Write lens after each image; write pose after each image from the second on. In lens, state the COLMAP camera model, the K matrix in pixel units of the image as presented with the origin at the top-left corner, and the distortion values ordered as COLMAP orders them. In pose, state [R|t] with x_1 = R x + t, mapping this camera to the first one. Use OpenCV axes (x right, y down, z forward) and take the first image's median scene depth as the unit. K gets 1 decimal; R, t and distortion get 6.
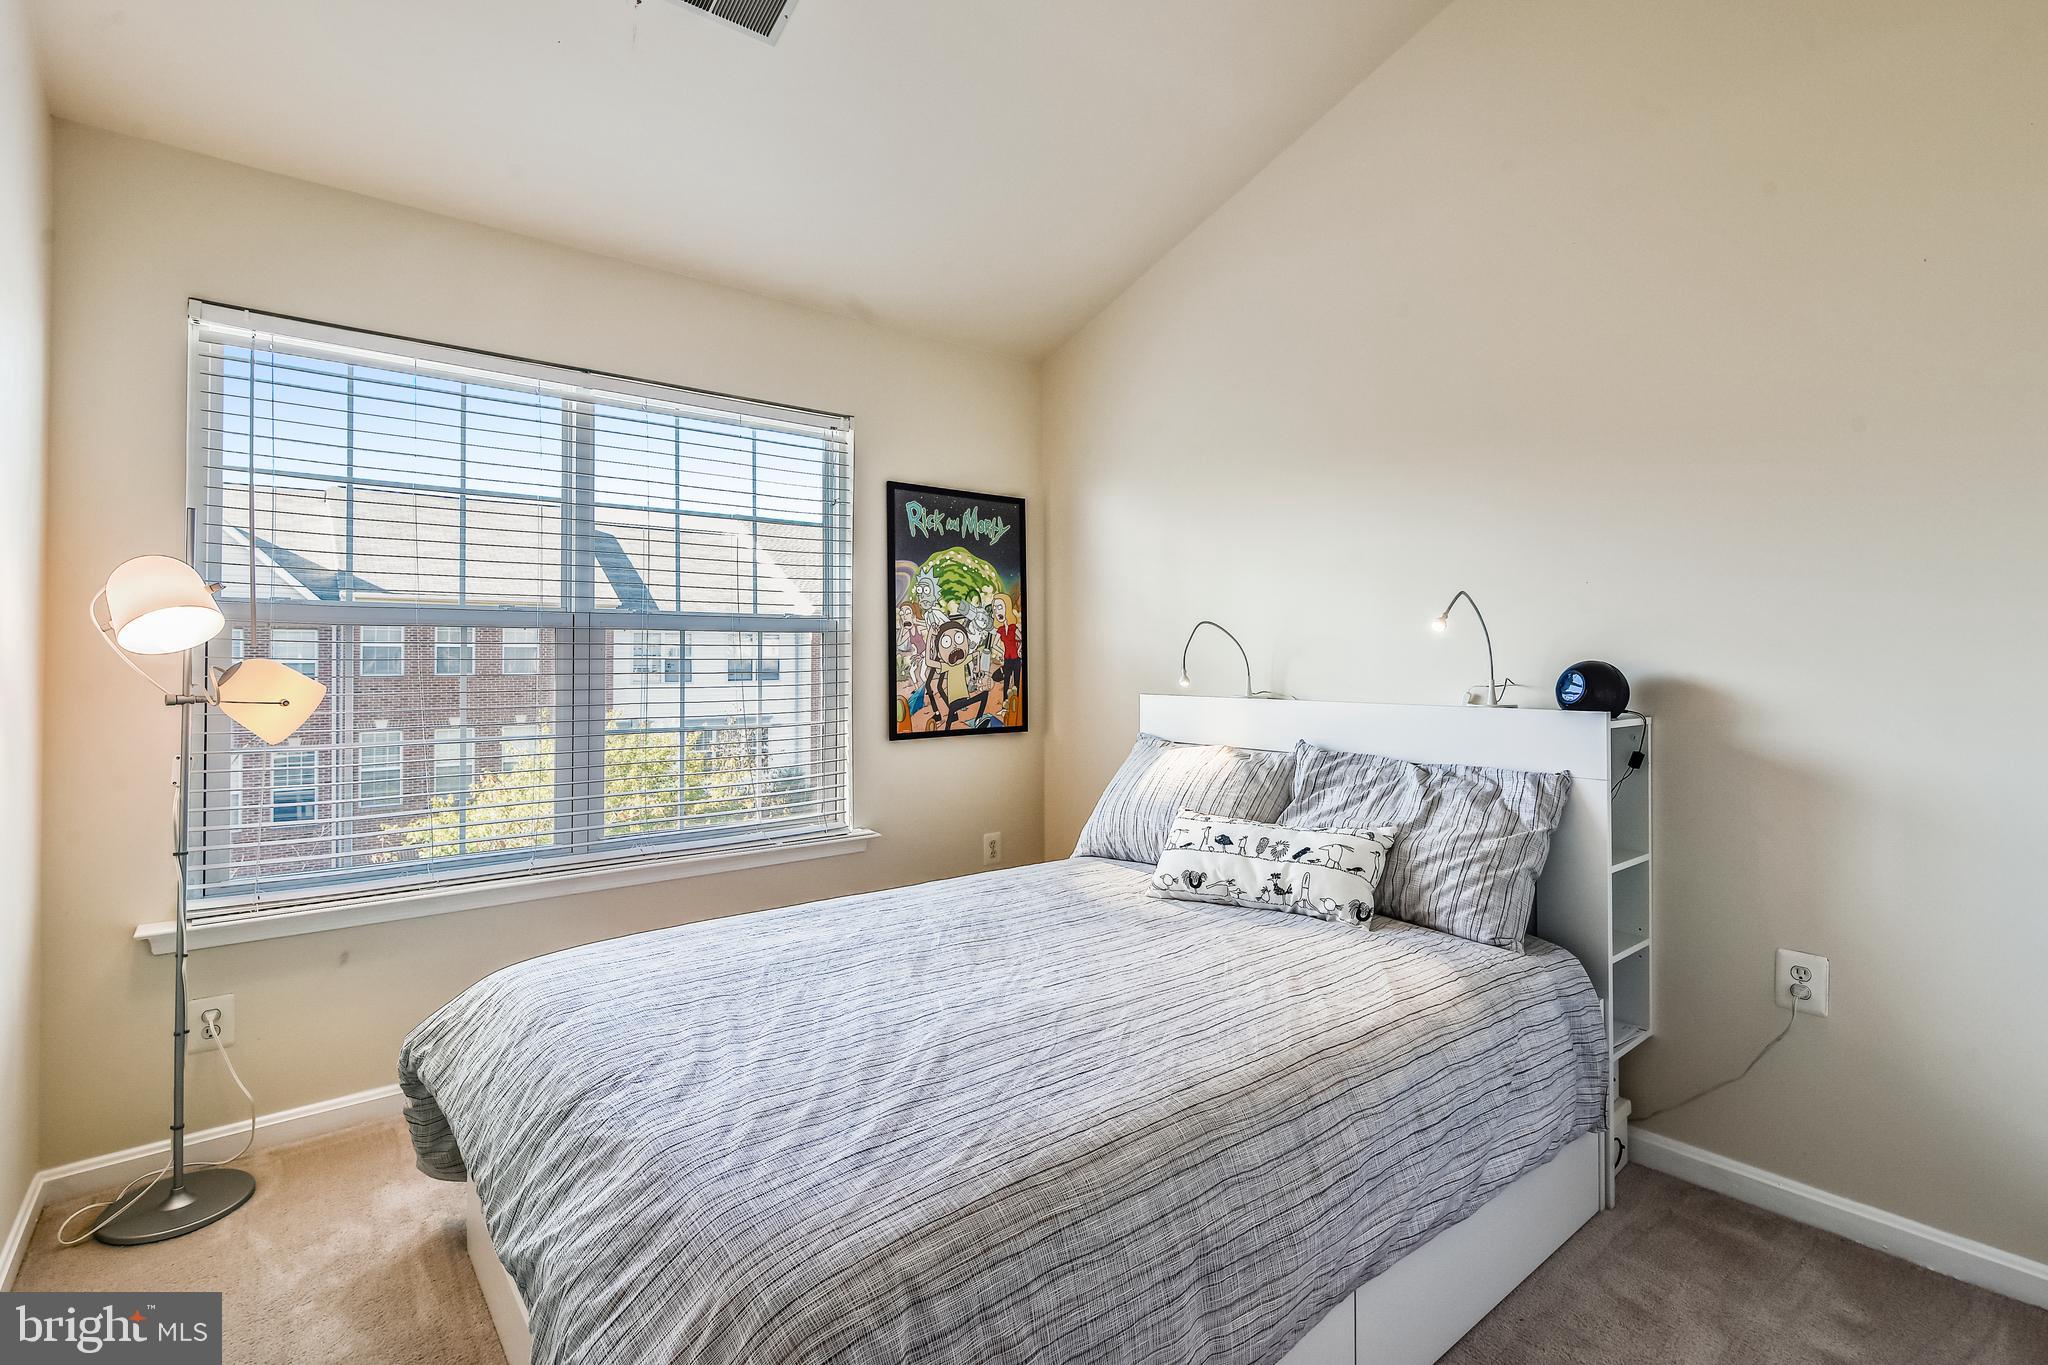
lens RADIAL K [[951.5, 0, 1014.8], [0, 951.5, 643.0], [0, 0, 1]] dist [-0.002922, -0.000418]
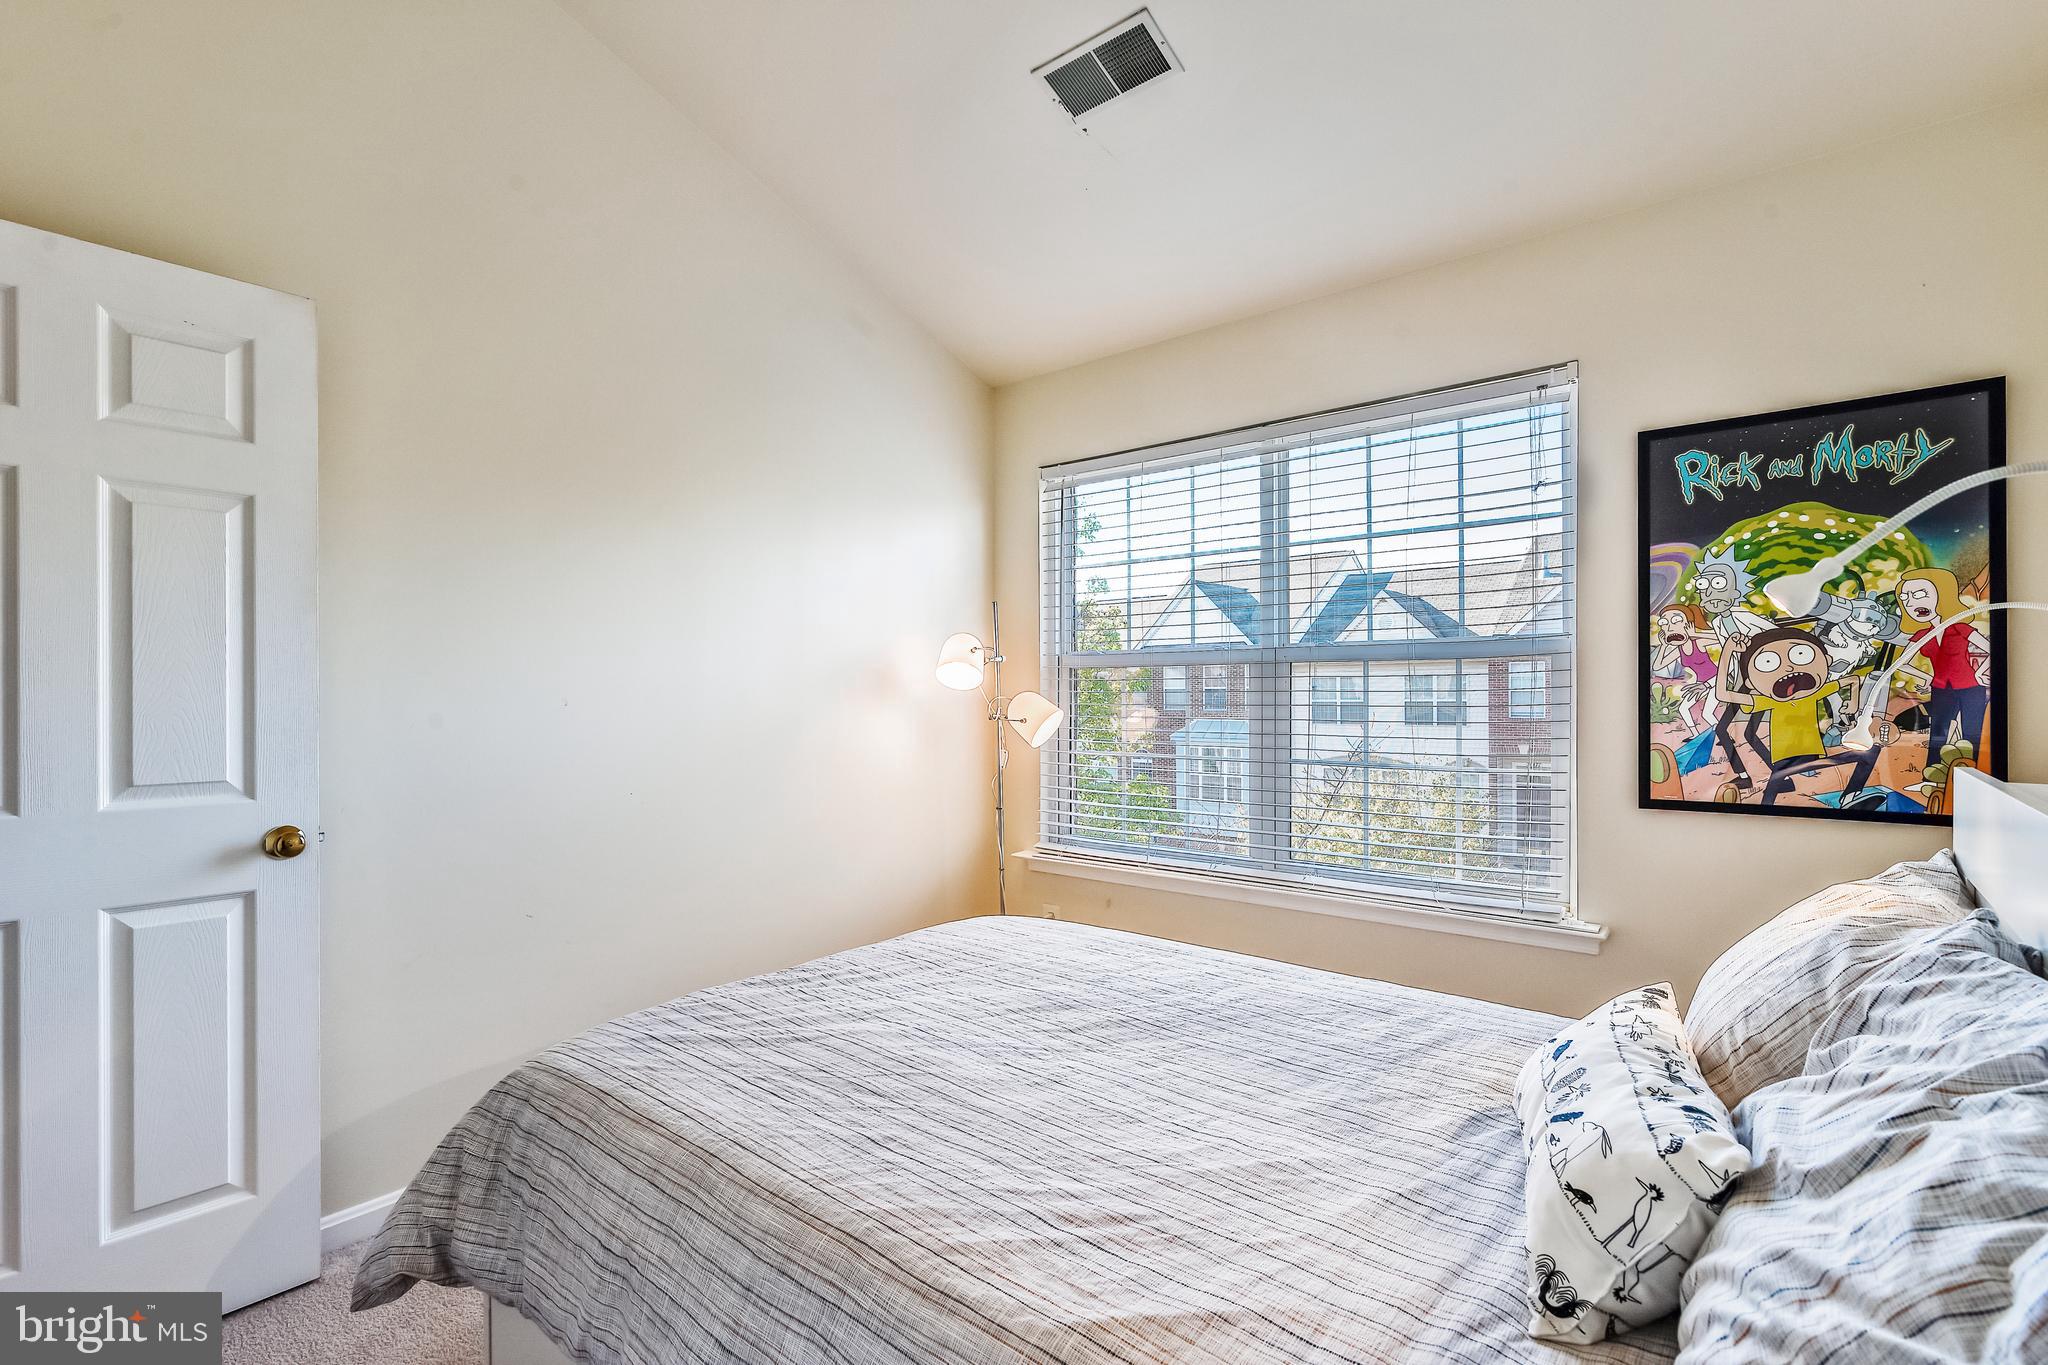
lens RADIAL K [[942.3, 0, 1020.3], [0, 942.3, 687.0], [0, 0, 1]] dist [-0.002648, -0.000169]
pose [[0.196216, -0.002710, -0.980557, 0.442526], [0.022660, 0.999742, 0.001771, 0.003153], [0.980299, -0.022566, 0.196227, 0.415477]]
